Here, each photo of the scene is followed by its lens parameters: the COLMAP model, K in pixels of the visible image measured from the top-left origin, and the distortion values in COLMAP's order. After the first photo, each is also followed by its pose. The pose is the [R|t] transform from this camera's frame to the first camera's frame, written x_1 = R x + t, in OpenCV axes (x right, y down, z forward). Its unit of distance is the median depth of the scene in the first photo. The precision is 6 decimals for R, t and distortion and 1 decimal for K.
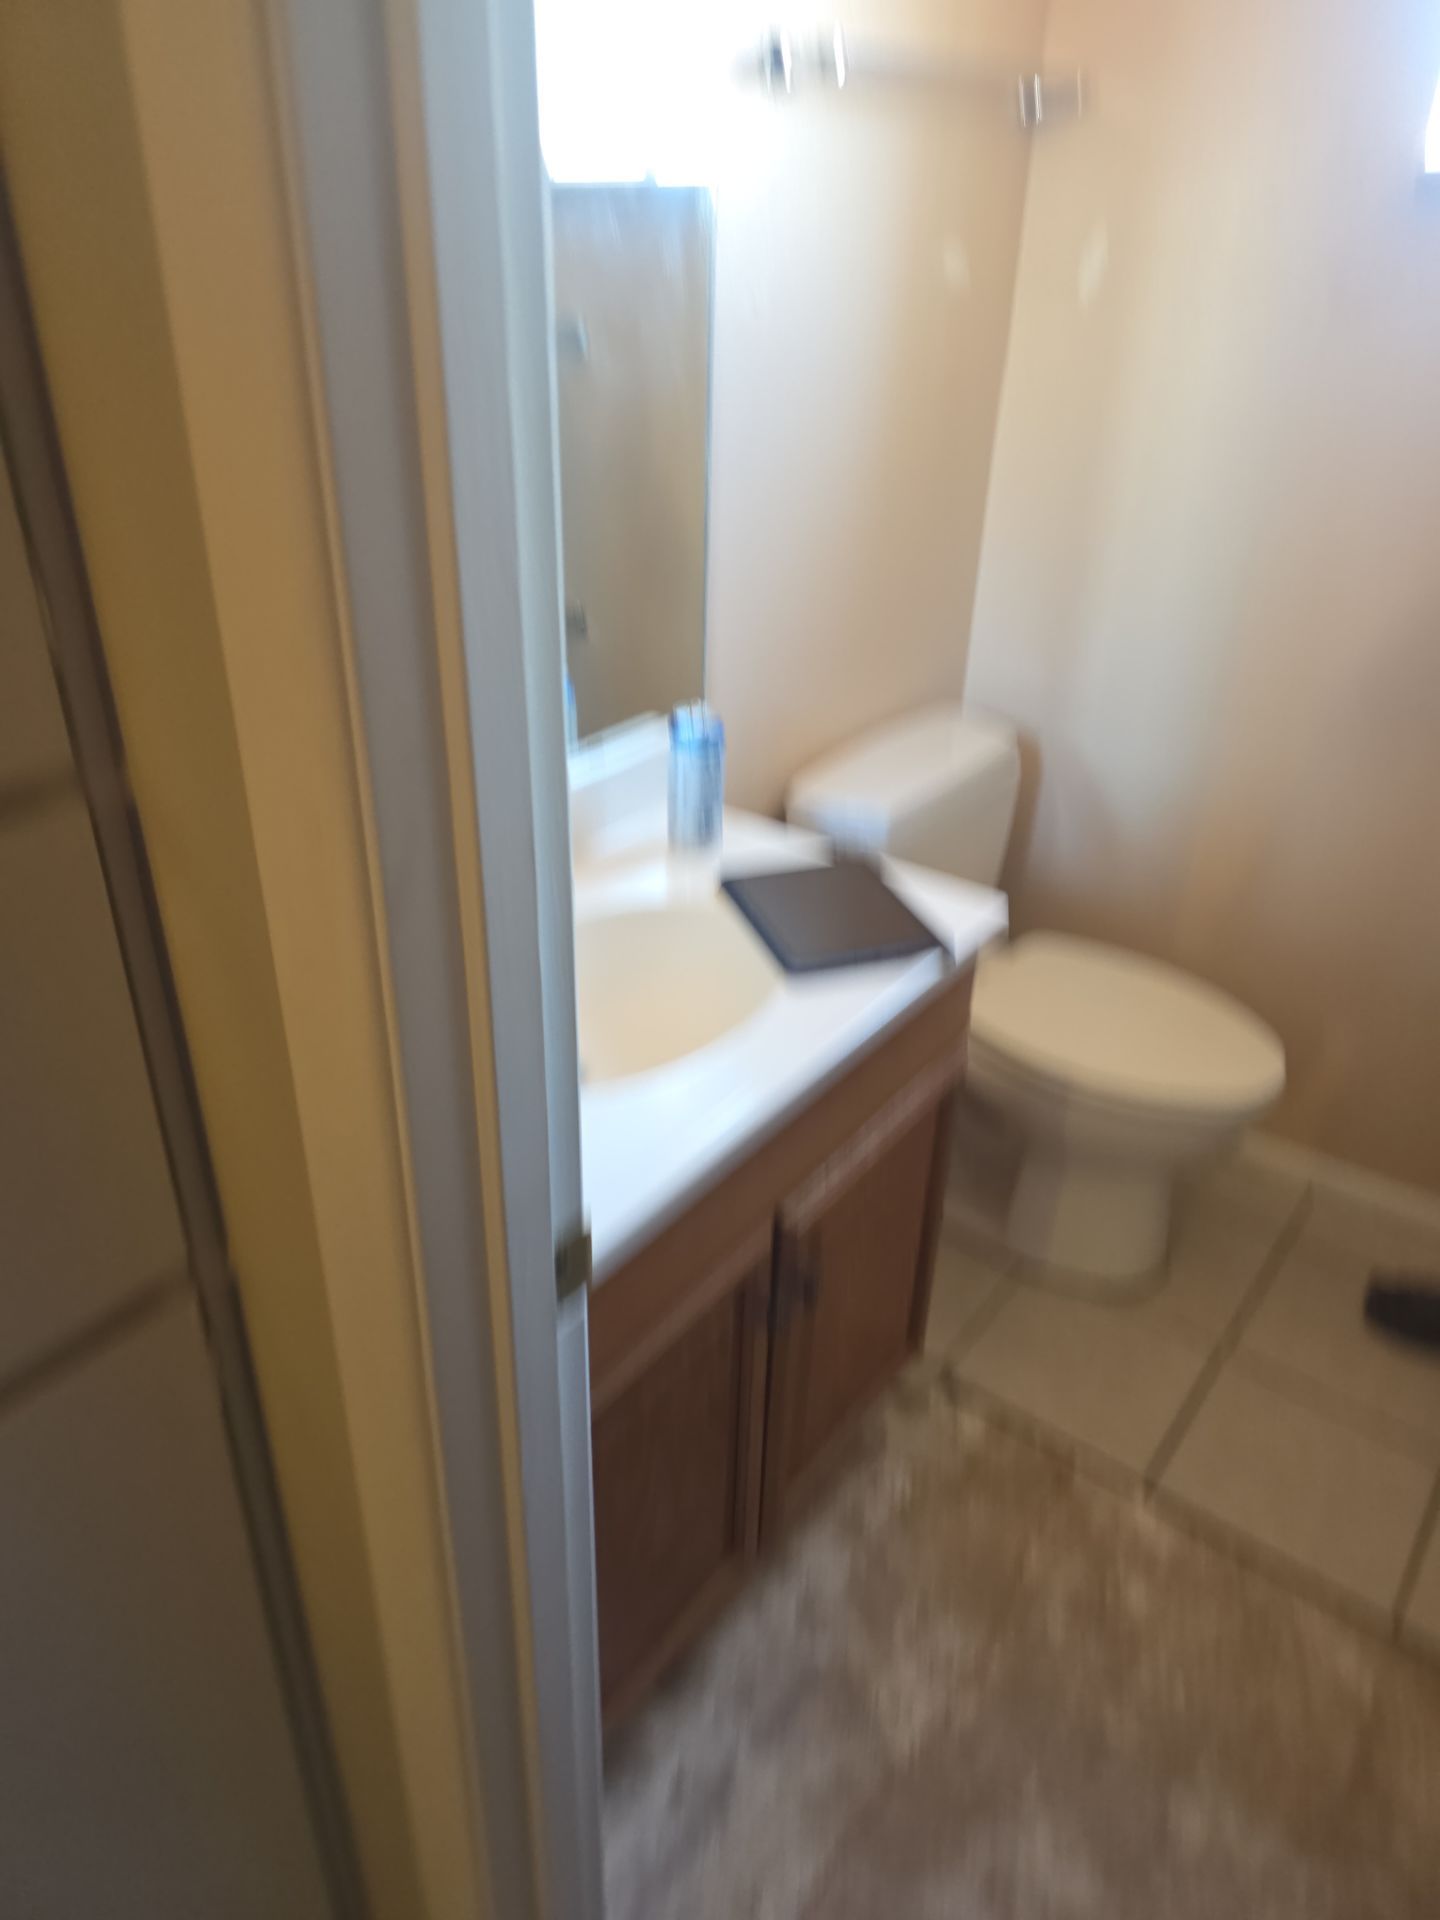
lens RADIAL K [[1333.7, 0, 712.7], [0, 1333.7, 970.0], [0, 0, 1]] dist [0.002872, -0.004277]
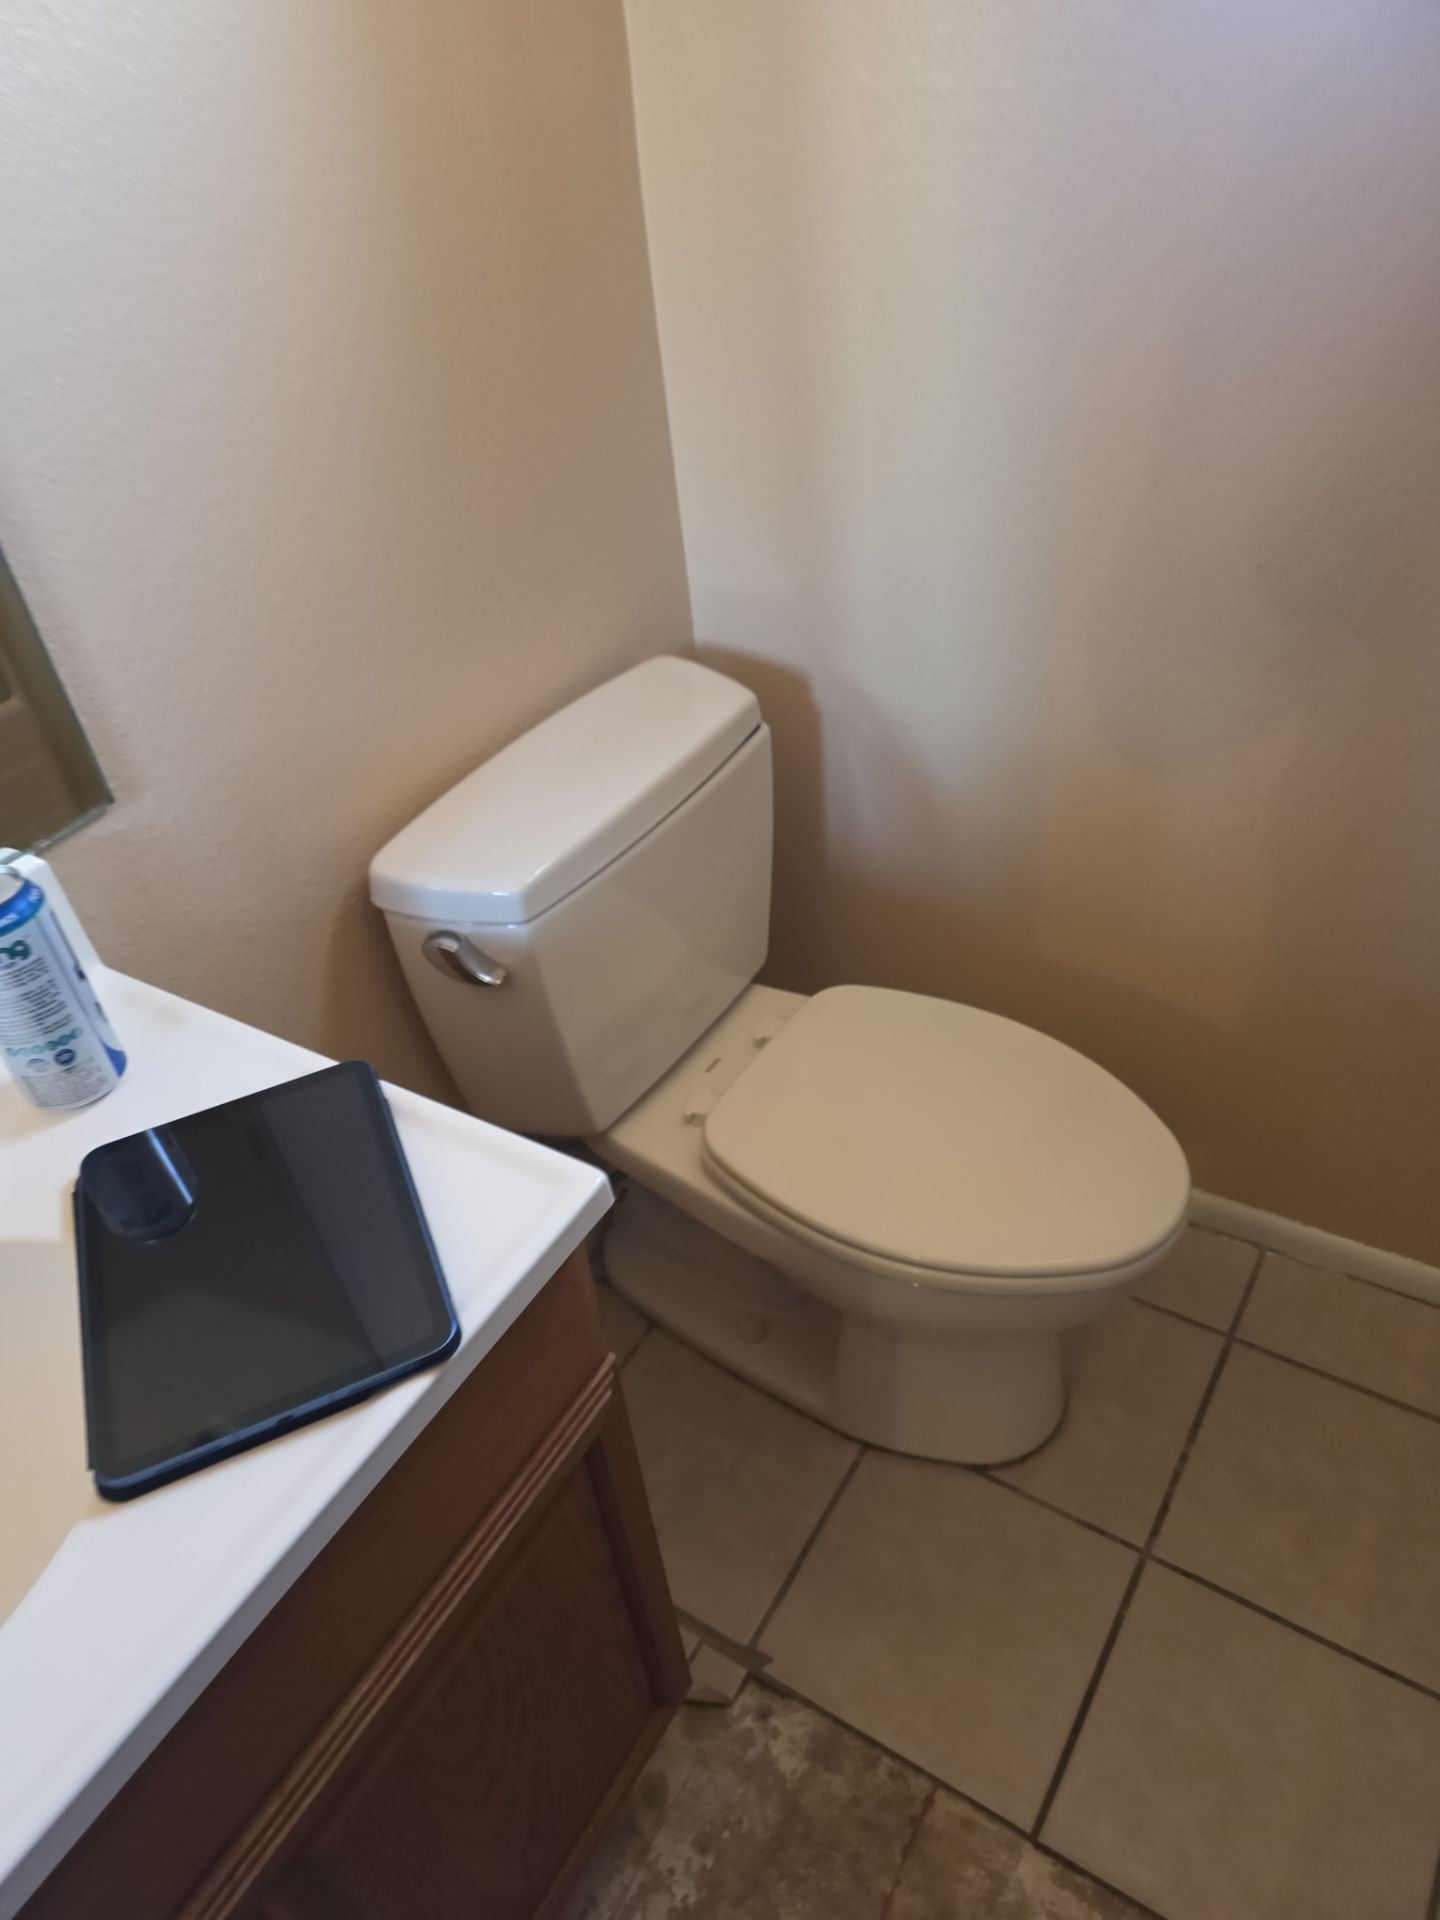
lens RADIAL K [[1310.6, 0, 819.0], [0, 1310.6, 958.2], [0, 0, 1]] dist [0.001063, -0.000166]
pose [[0.988221, -0.151159, 0.023858, 0.251231], [0.145225, 0.975503, 0.165236, -0.169743], [-0.048250, -0.159825, 0.985965, 0.383690]]
